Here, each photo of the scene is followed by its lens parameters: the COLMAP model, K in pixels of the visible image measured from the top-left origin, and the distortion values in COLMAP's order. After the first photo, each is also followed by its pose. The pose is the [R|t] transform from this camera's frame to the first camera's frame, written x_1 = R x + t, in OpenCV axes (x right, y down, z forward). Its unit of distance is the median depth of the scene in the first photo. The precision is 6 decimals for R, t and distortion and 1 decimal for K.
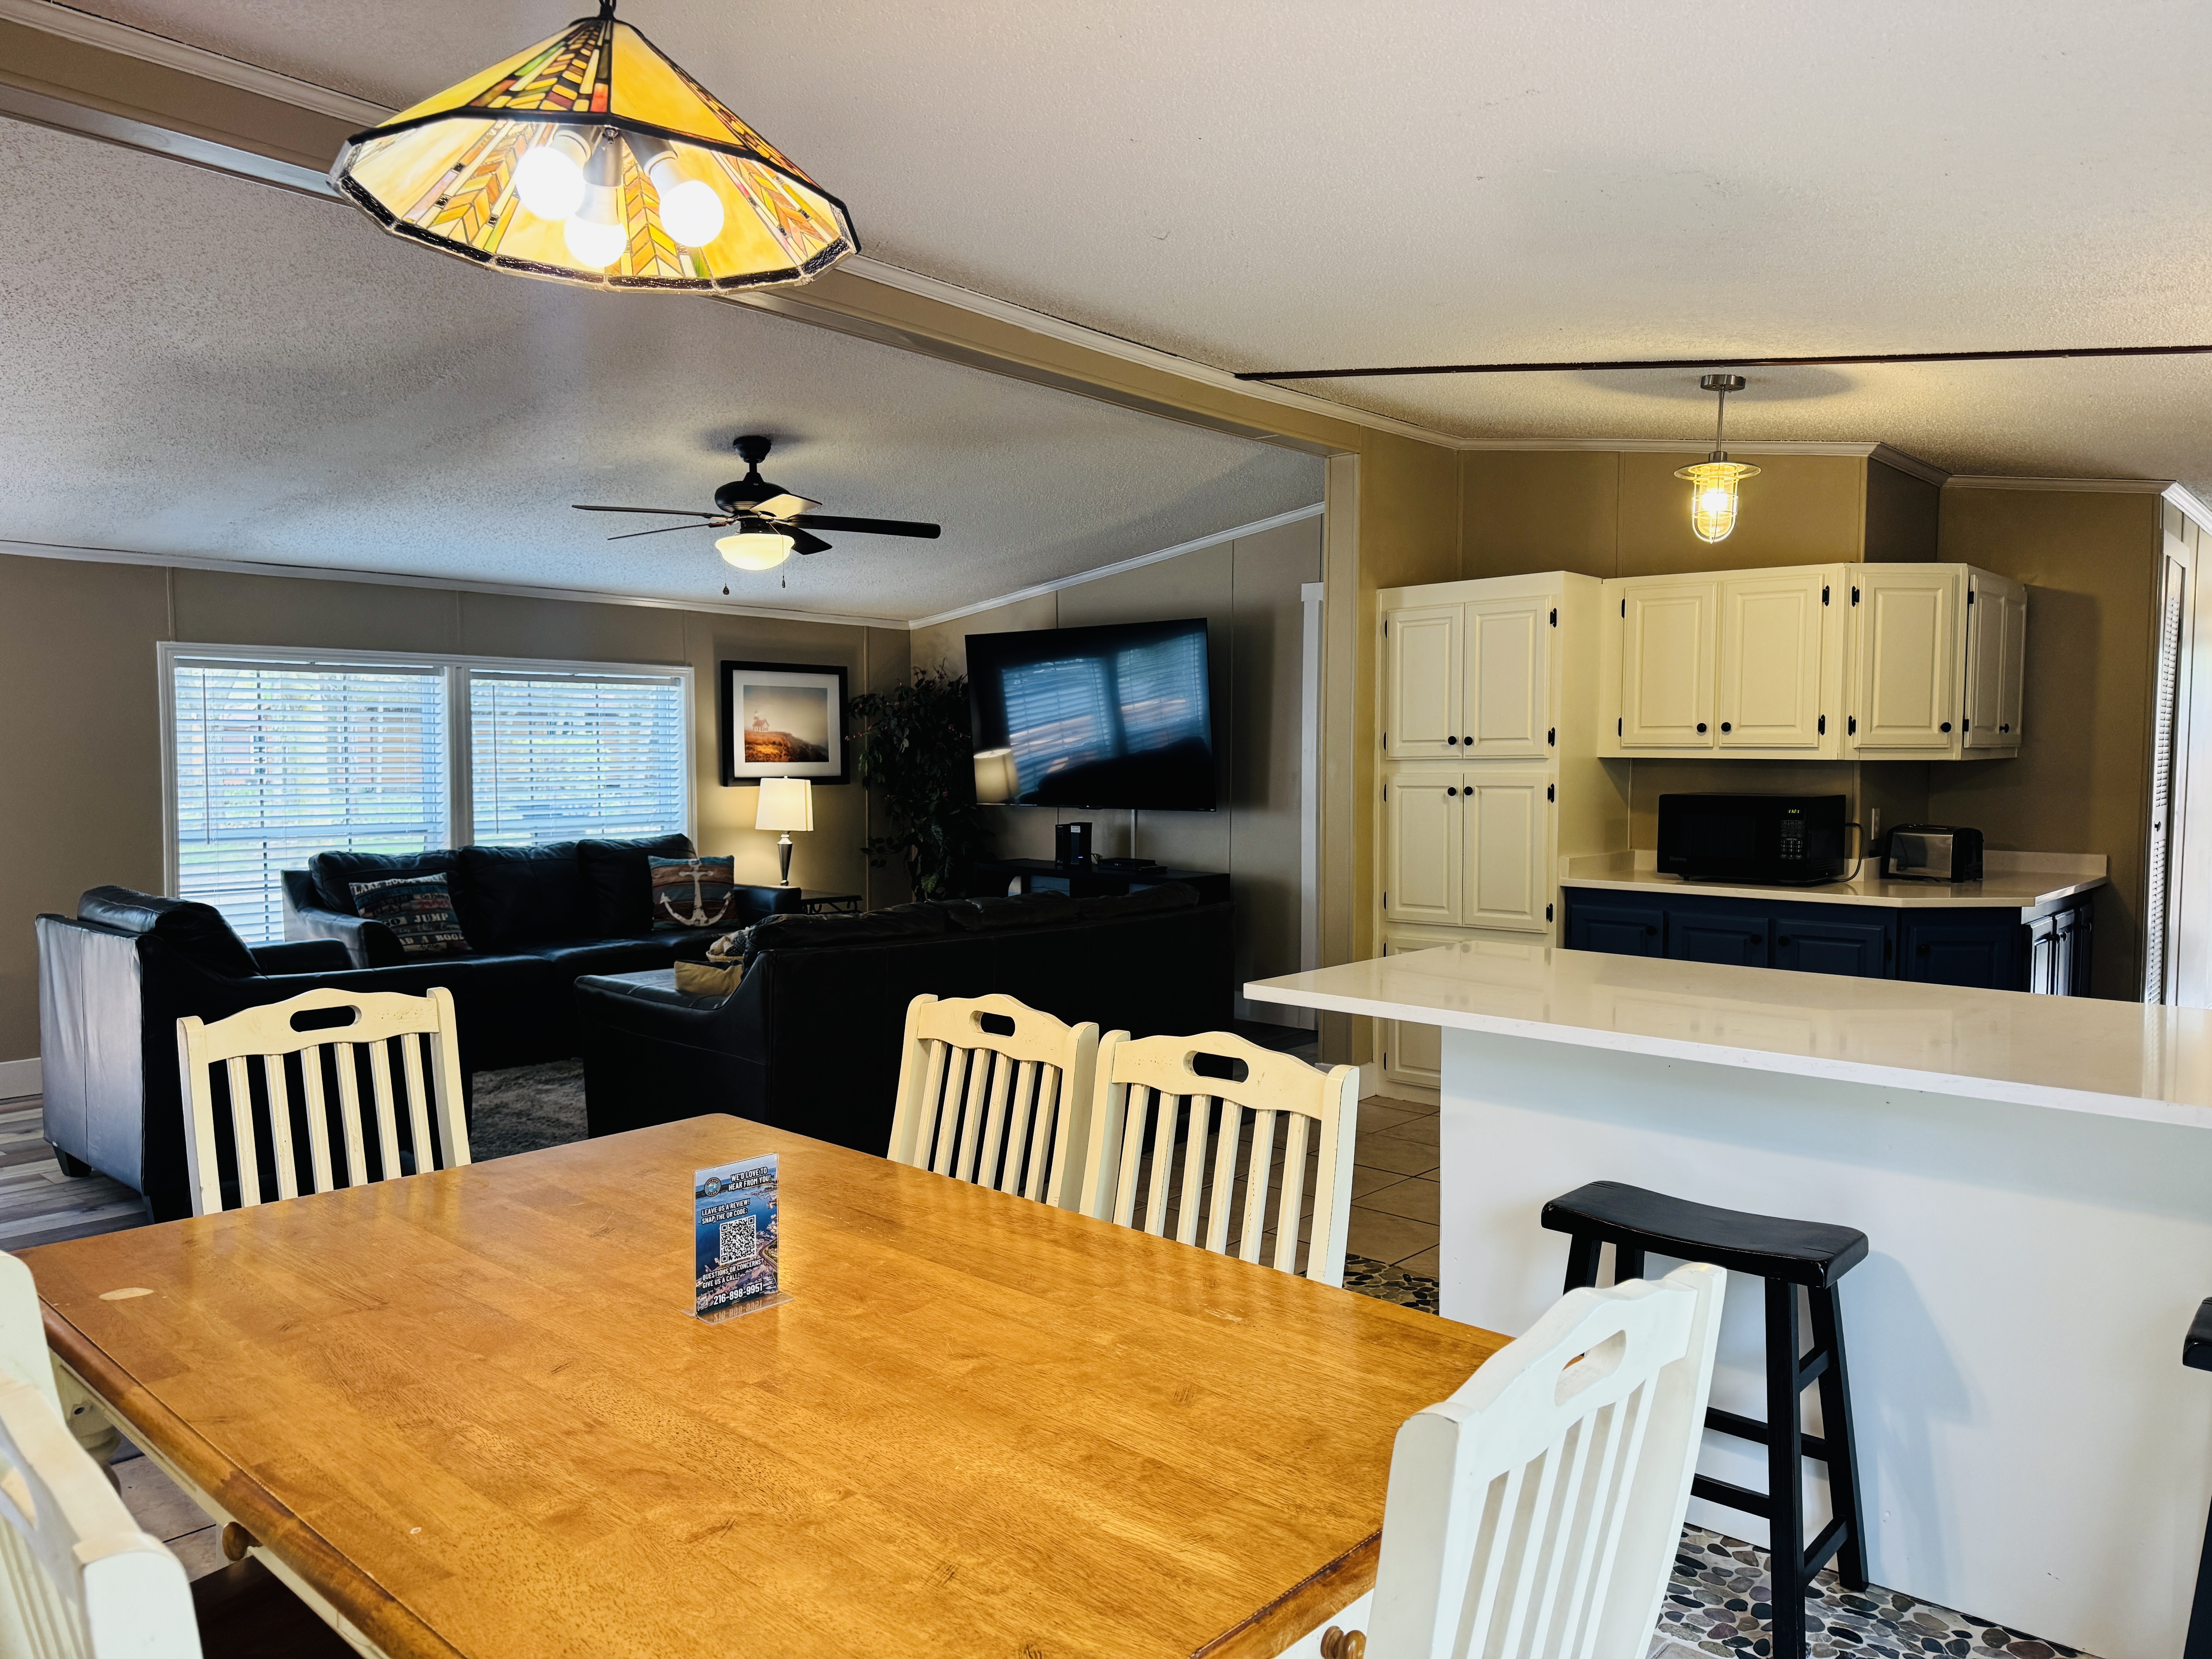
lens RADIAL K [[1556.6, 0, 1111.7], [0, 1556.6, 834.4], [0, 0, 1]] dist [0.107760, -0.160318]
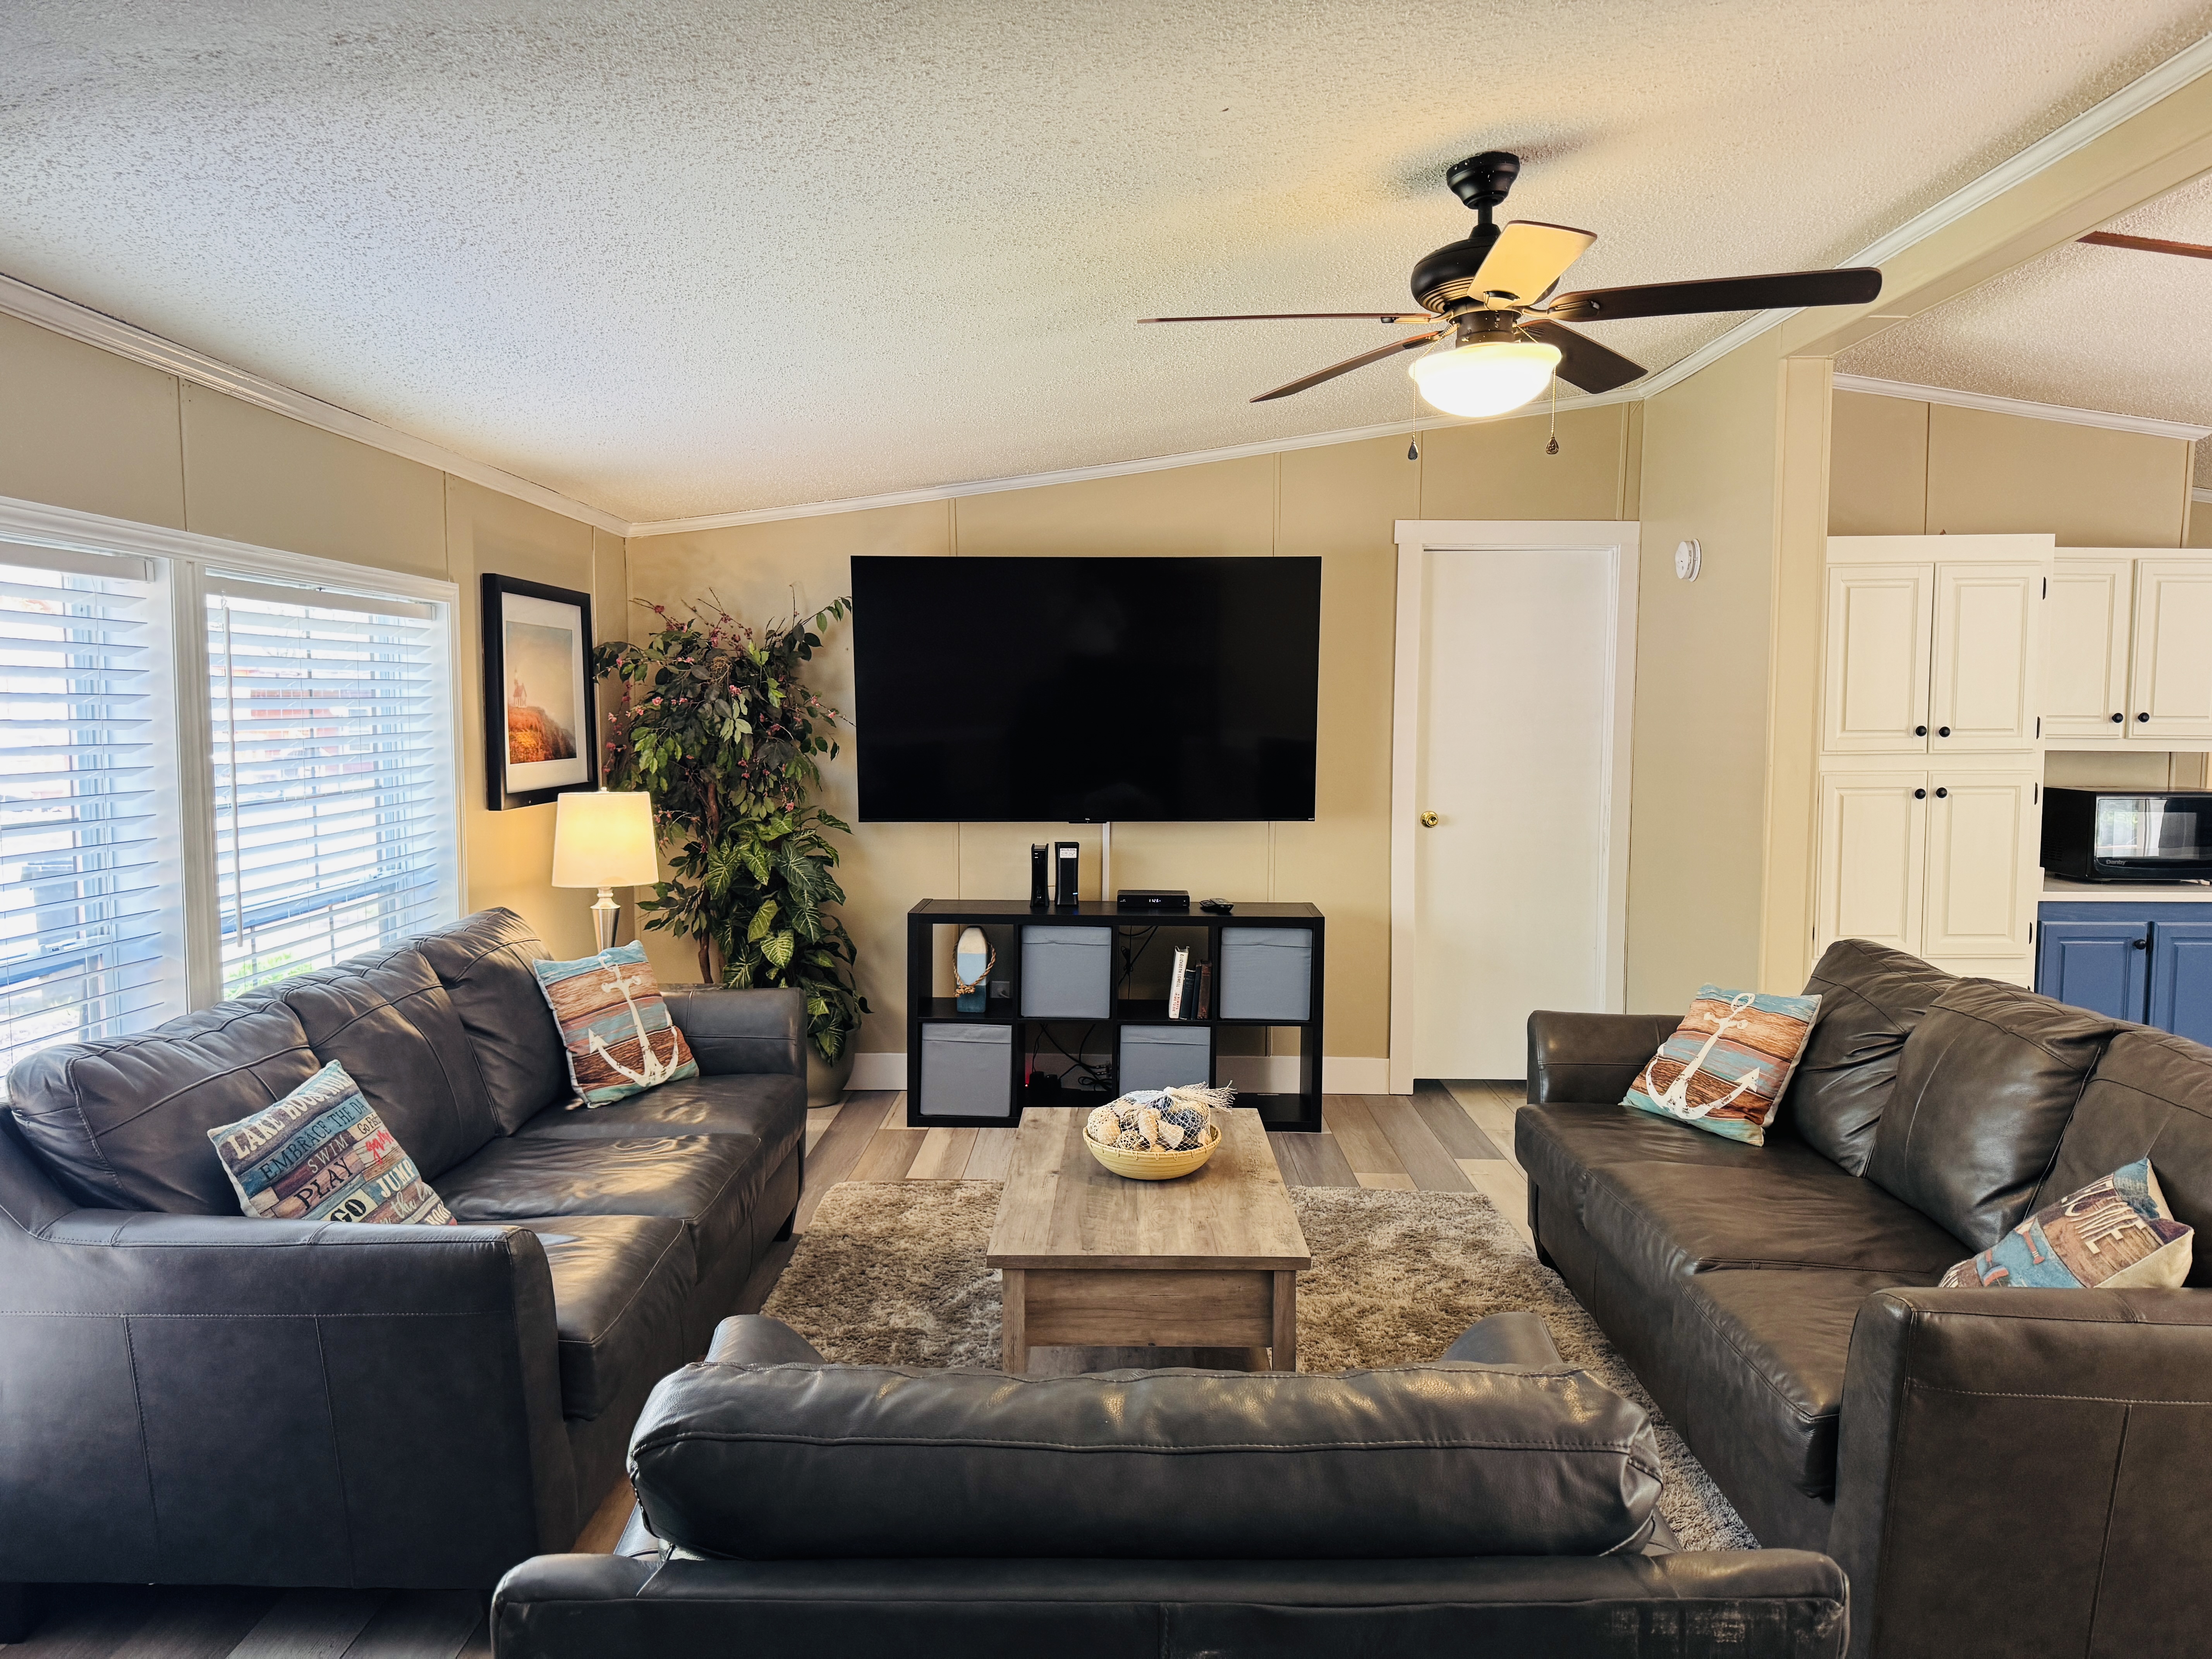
lens RADIAL K [[1556.6, 0, 1111.7], [0, 1556.6, 834.4], [0, 0, 1]] dist [0.107760, -0.160318]
pose [[0.750576, -0.051156, 0.658800, -0.581624], [0.033474, 0.998662, 0.039409, -0.047961], [-0.659935, -0.007527, 0.751285, 0.598336]]
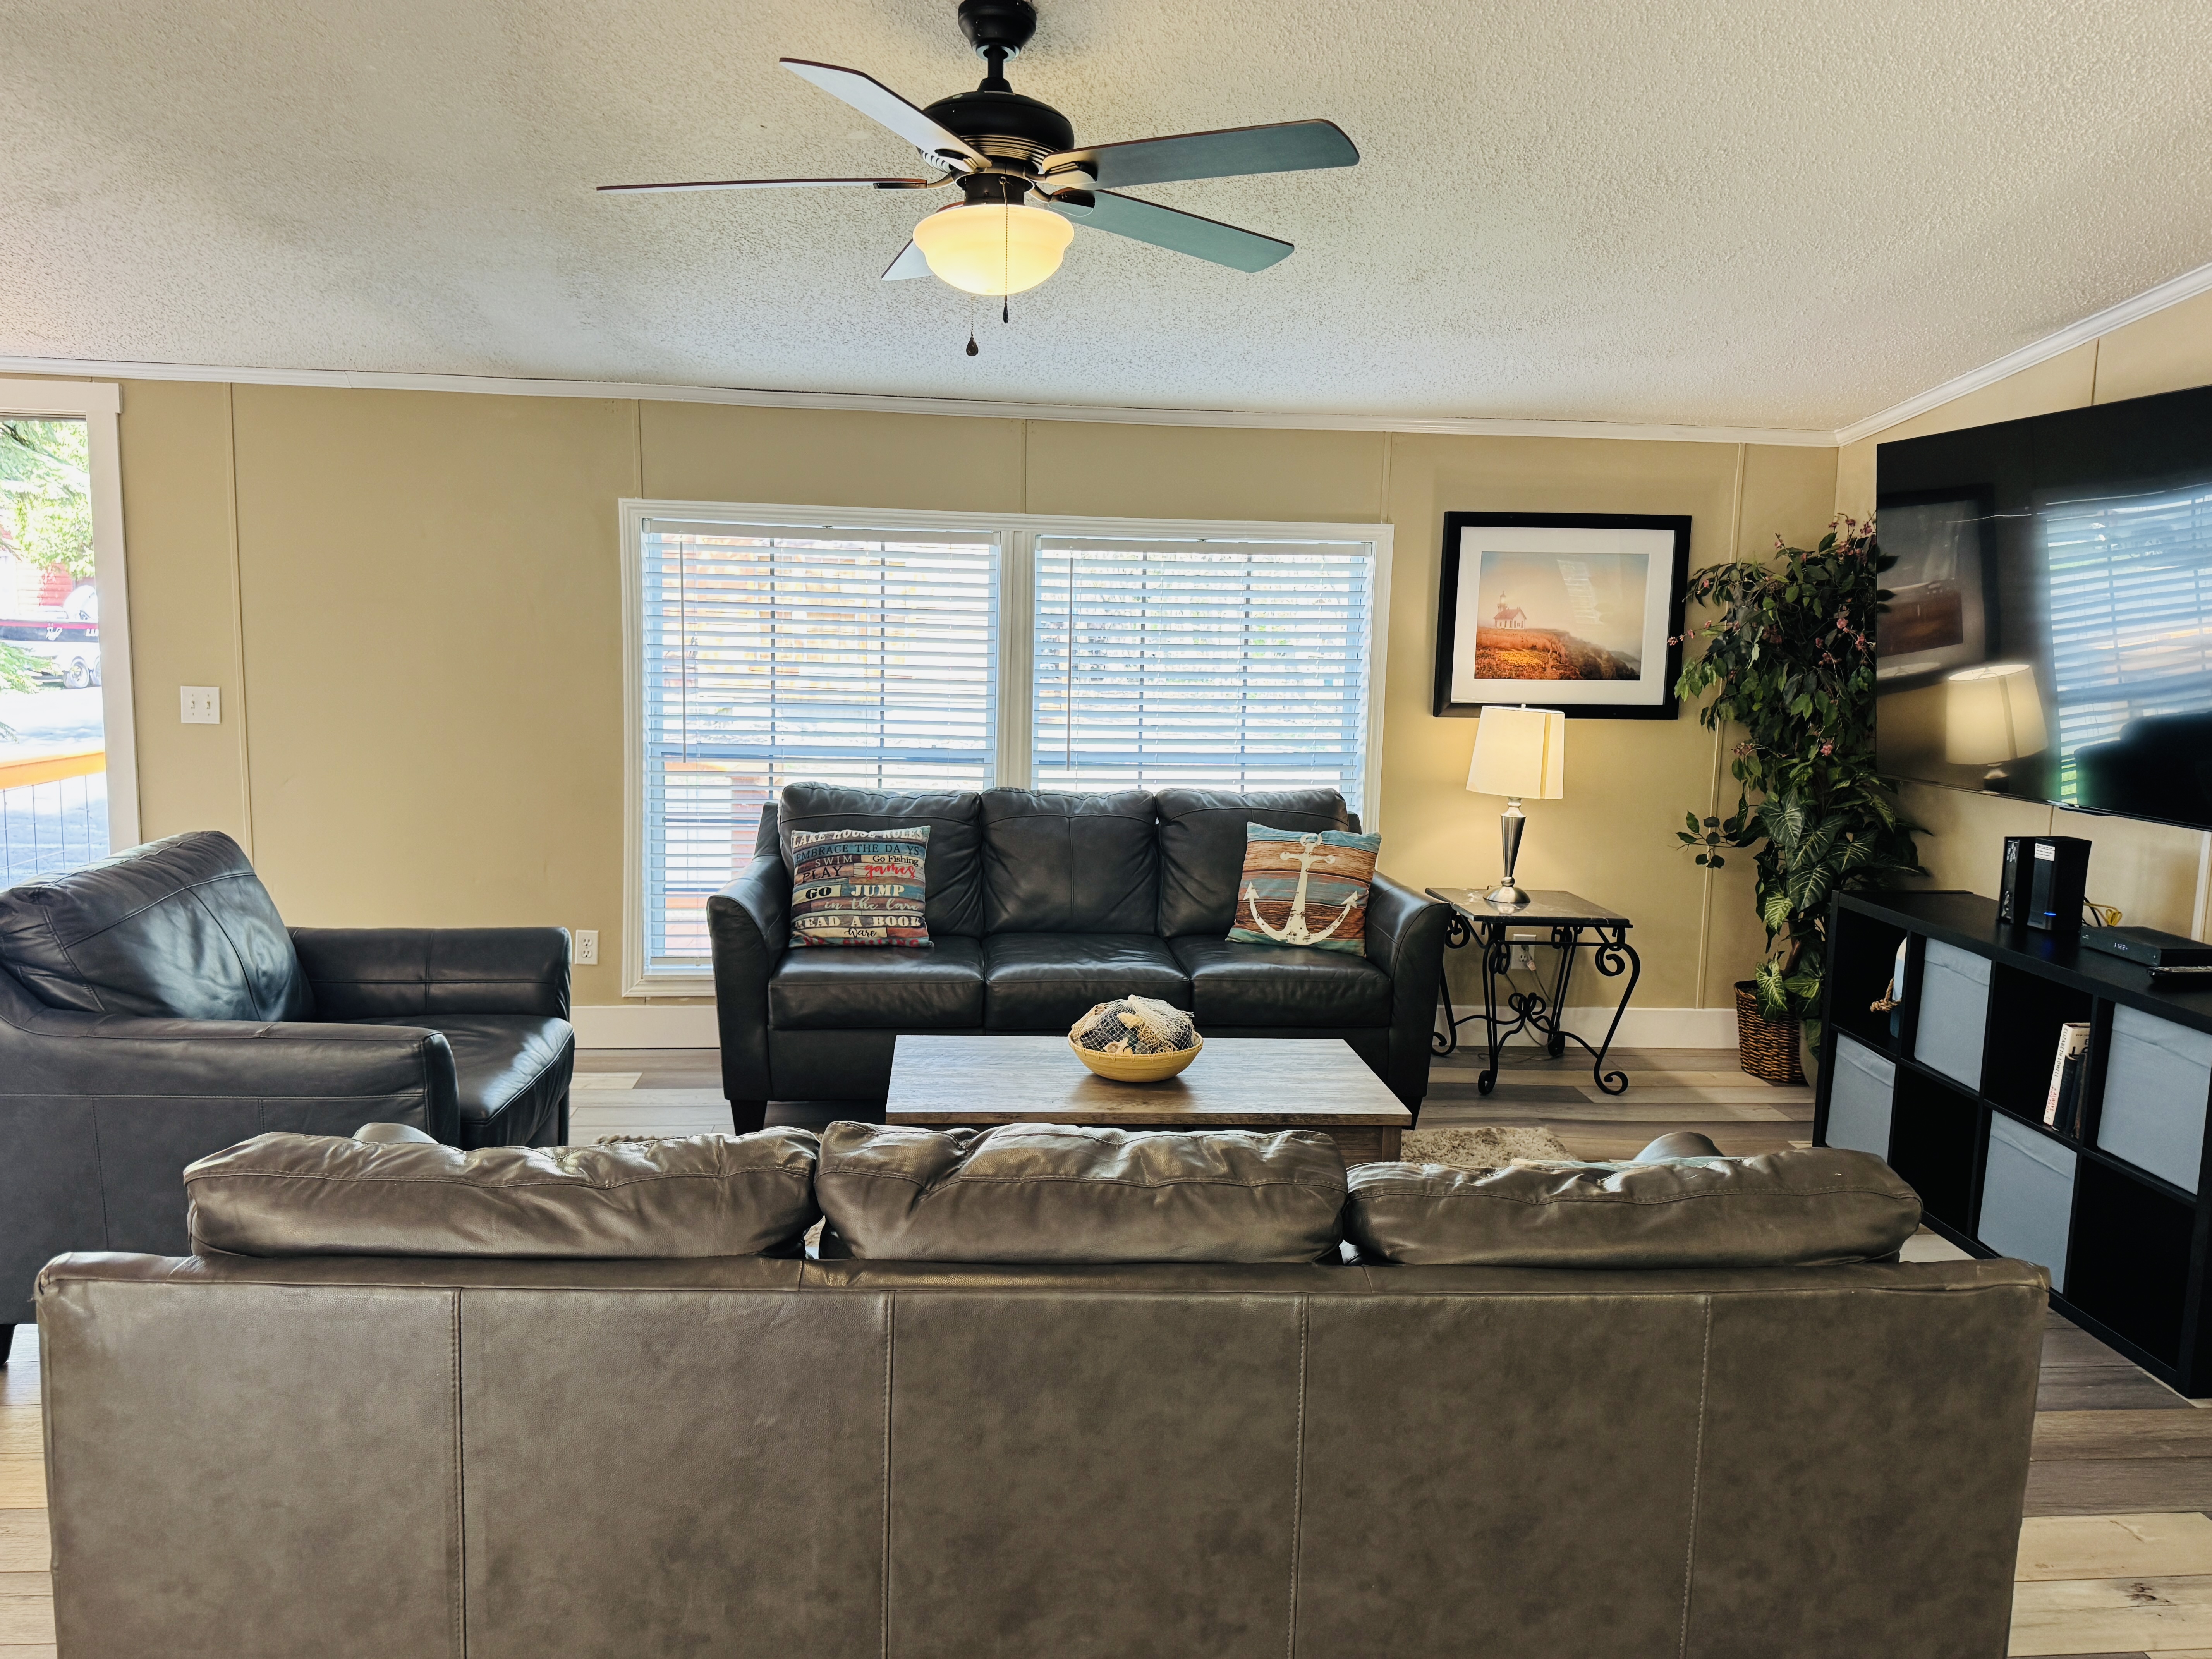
lens RADIAL K [[1595.5, 0, 1100.9], [0, 1595.5, 834.5], [0, 0, 1]] dist [0.133649, -0.202768]
pose [[0.726738, 0.108806, -0.678243, 0.127543], [-0.060839, 0.993691, 0.094222, -0.047115], [0.684215, -0.027211, 0.728772, 0.574814]]
